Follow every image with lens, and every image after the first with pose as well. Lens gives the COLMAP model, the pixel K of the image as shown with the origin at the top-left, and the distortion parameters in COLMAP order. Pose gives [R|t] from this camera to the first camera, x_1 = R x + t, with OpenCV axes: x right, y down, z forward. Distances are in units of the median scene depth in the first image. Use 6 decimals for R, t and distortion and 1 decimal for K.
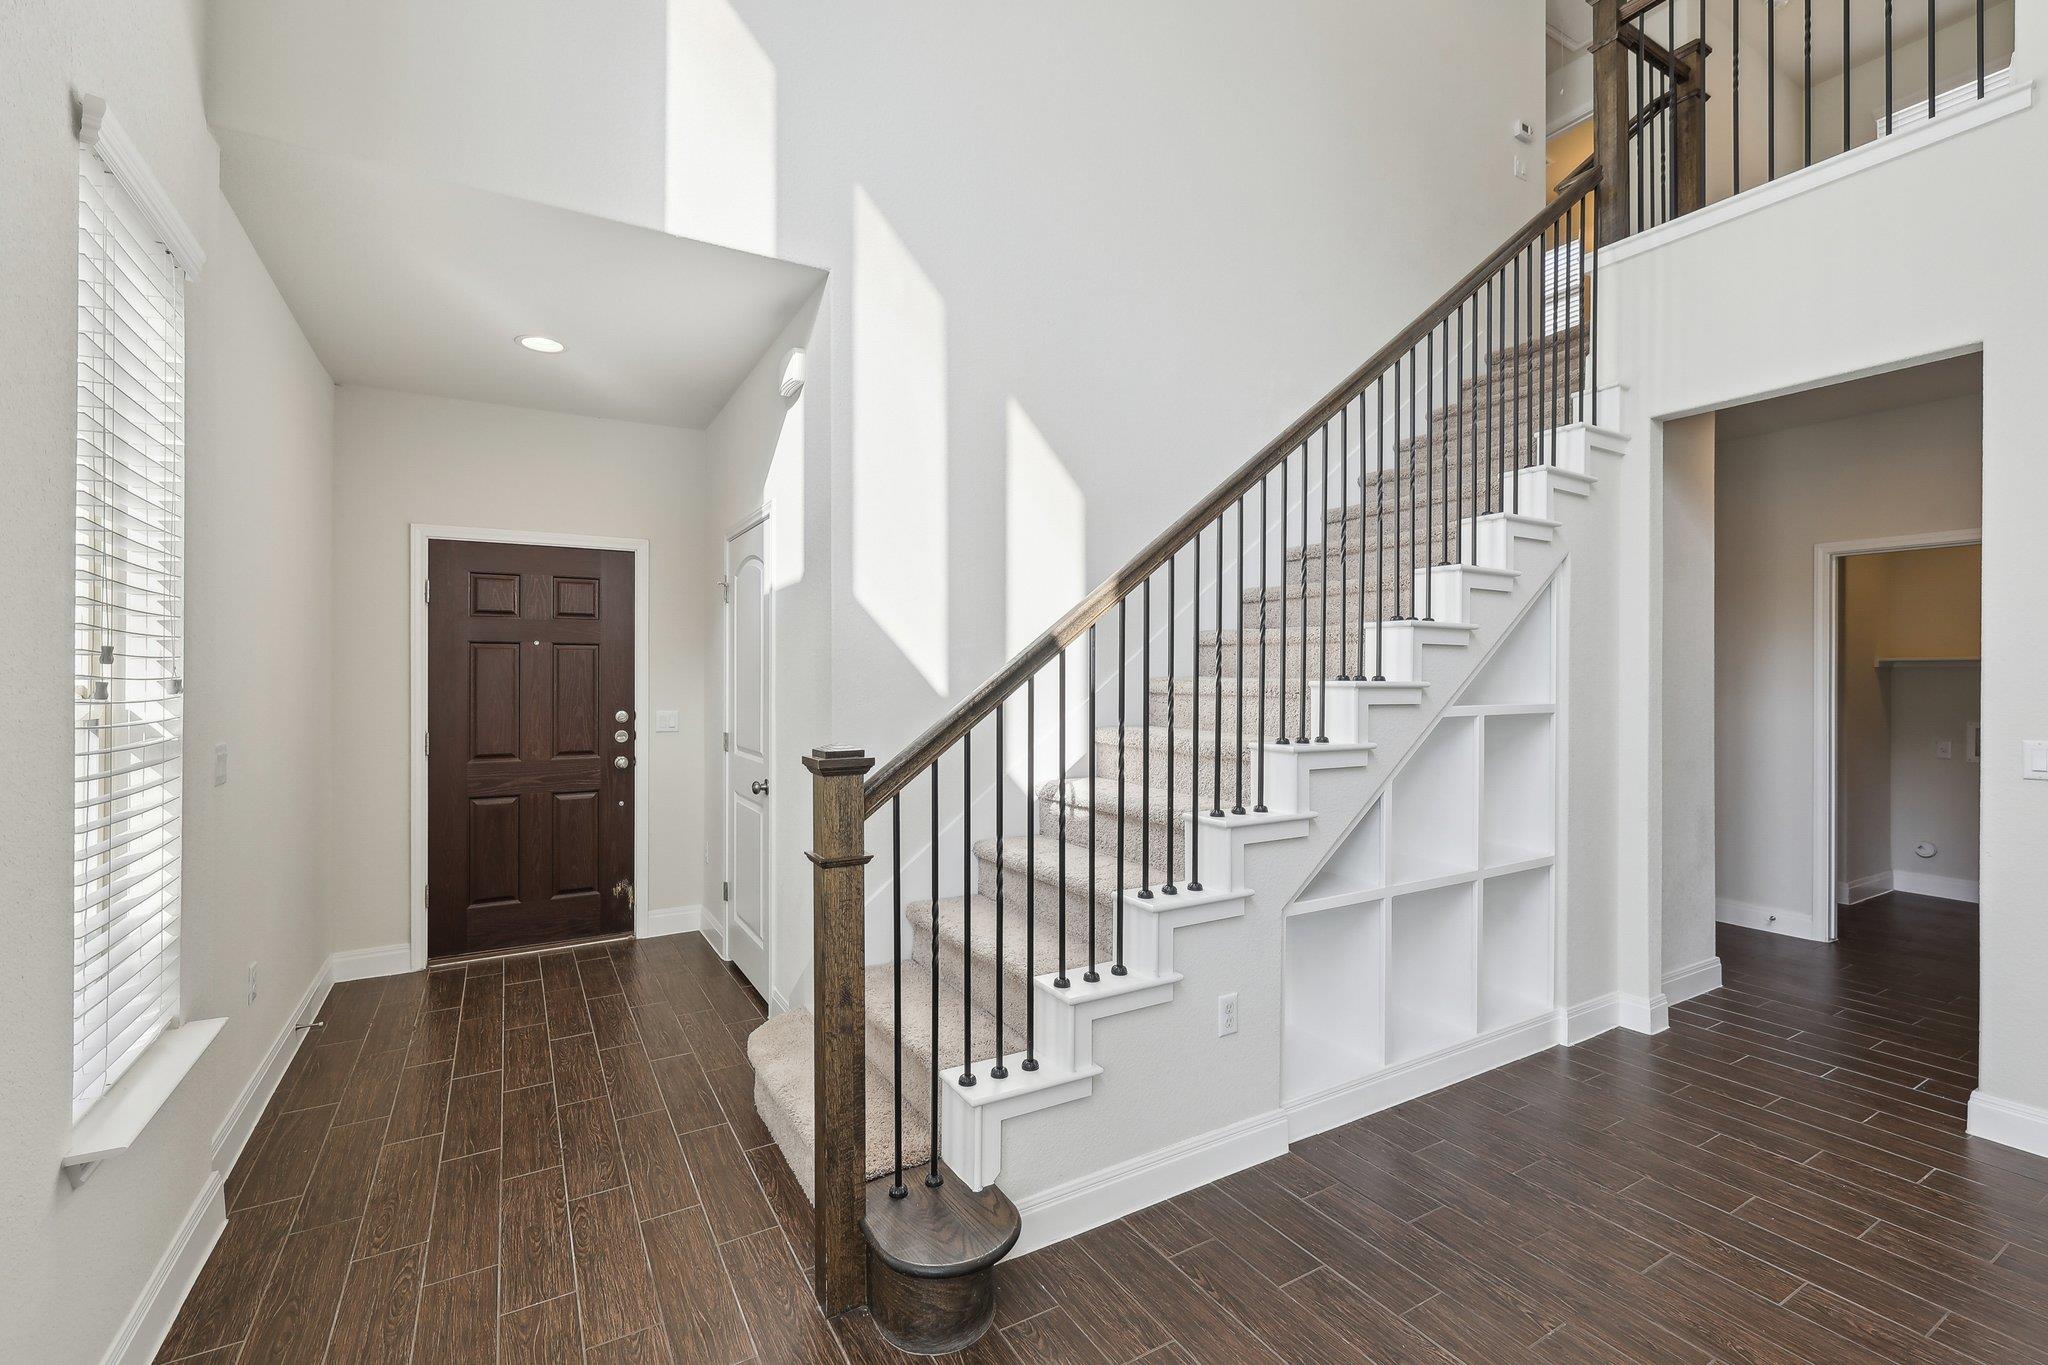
lens RADIAL K [[884.5, 0, 1035.6], [0, 884.5, 671.3], [0, 0, 1]] dist [0.002491, -0.000848]
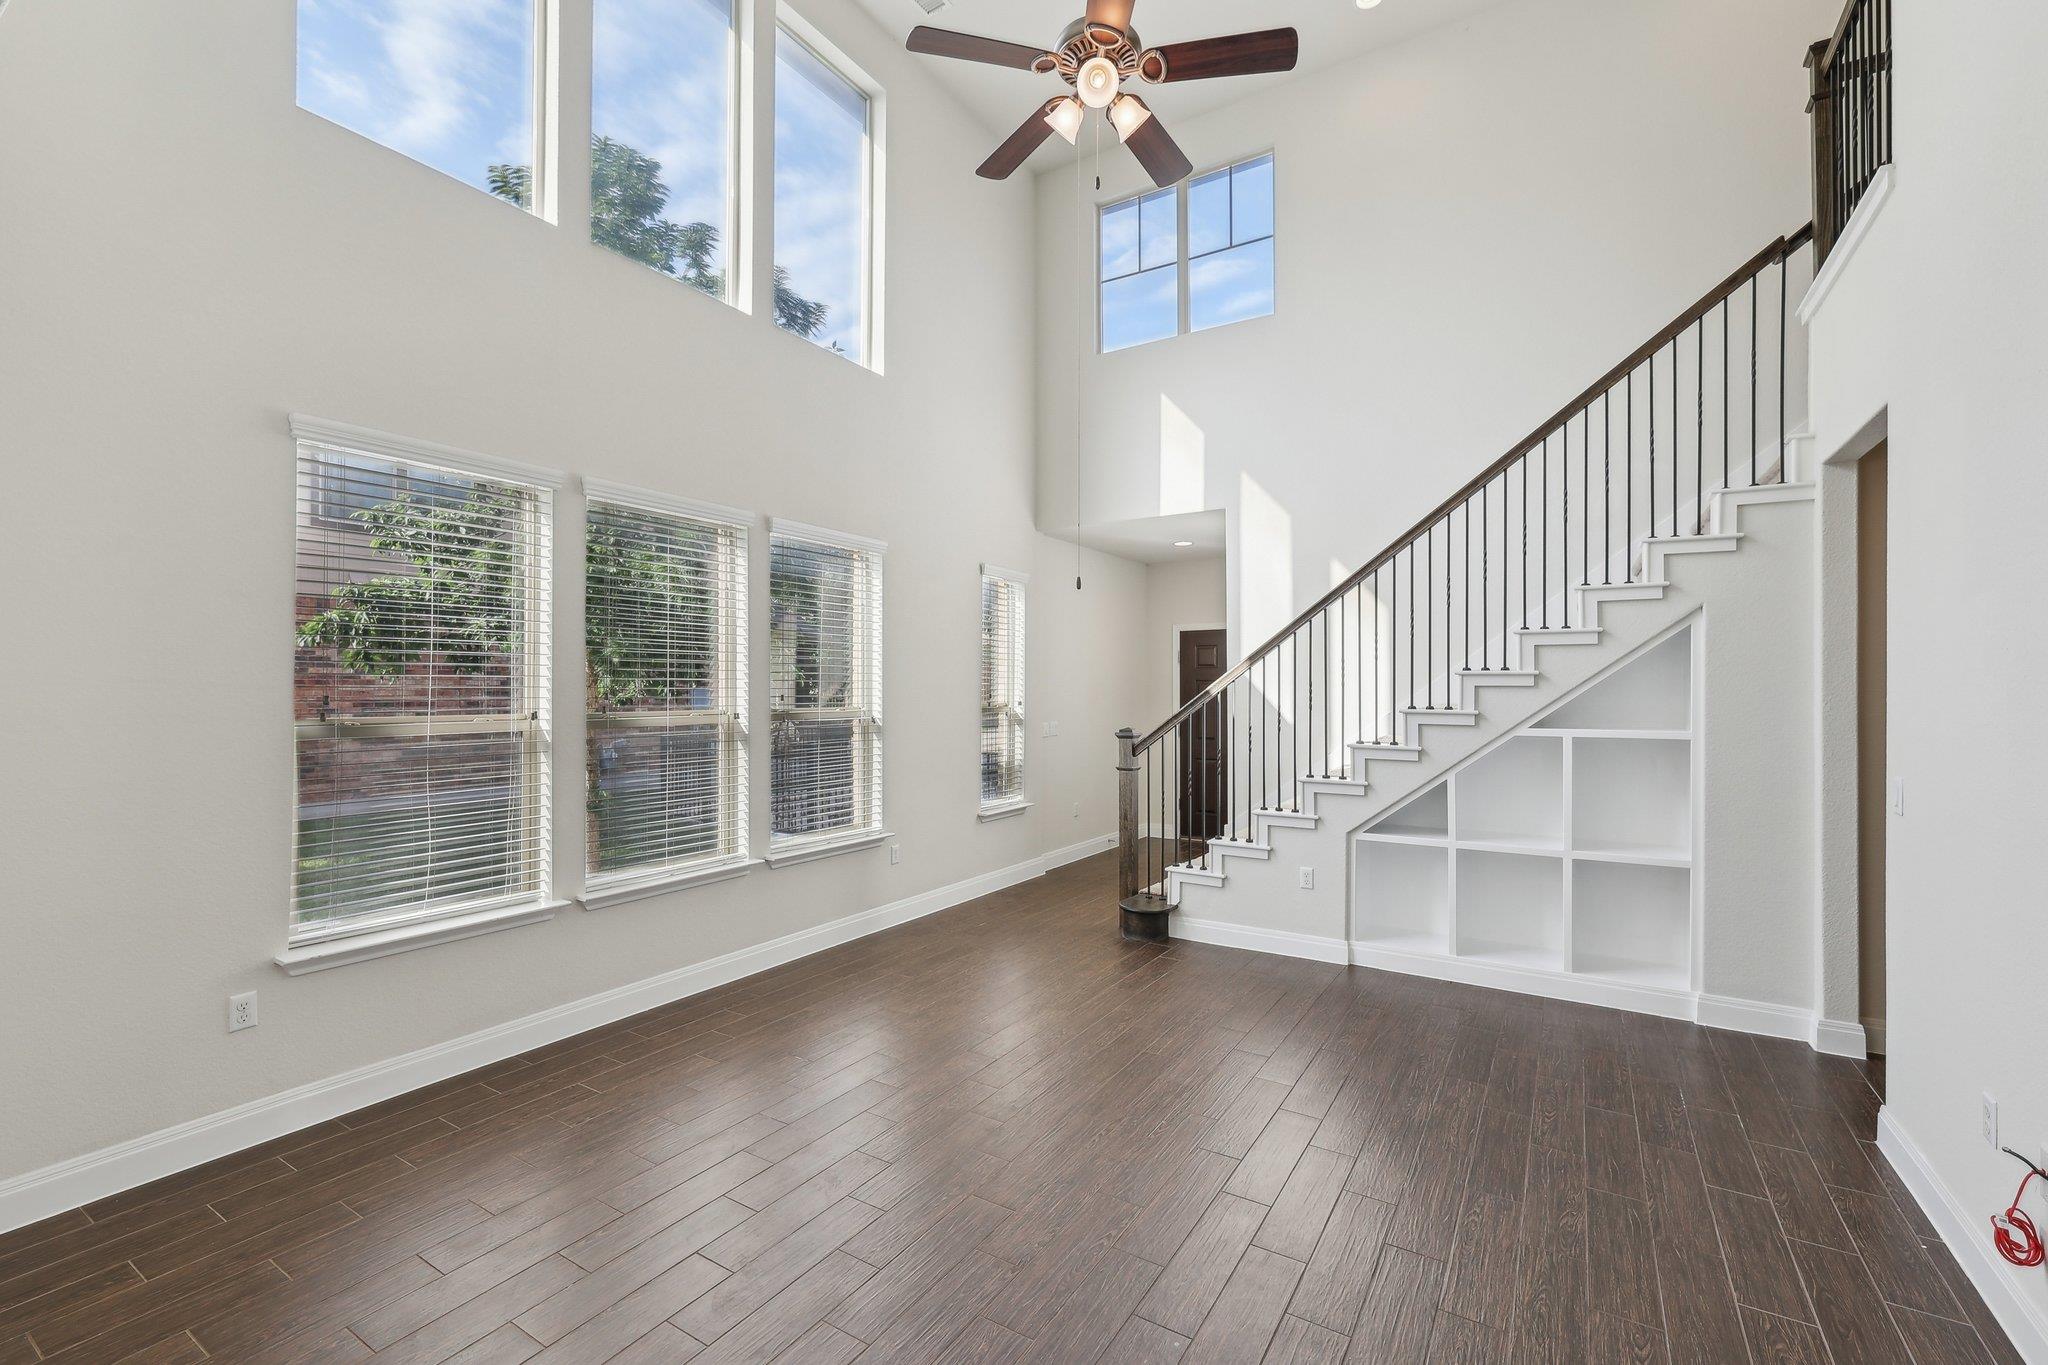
lens RADIAL K [[884.5, 0, 1029.4], [0, 884.5, 683.1], [0, 0, 1]] dist [0.002491, -0.000848]
pose [[0.452886, -0.006085, -0.891548, 1.559067], [-0.000626, 0.999974, -0.007143, -0.031287], [0.891568, 0.003793, 0.452870, -0.414751]]
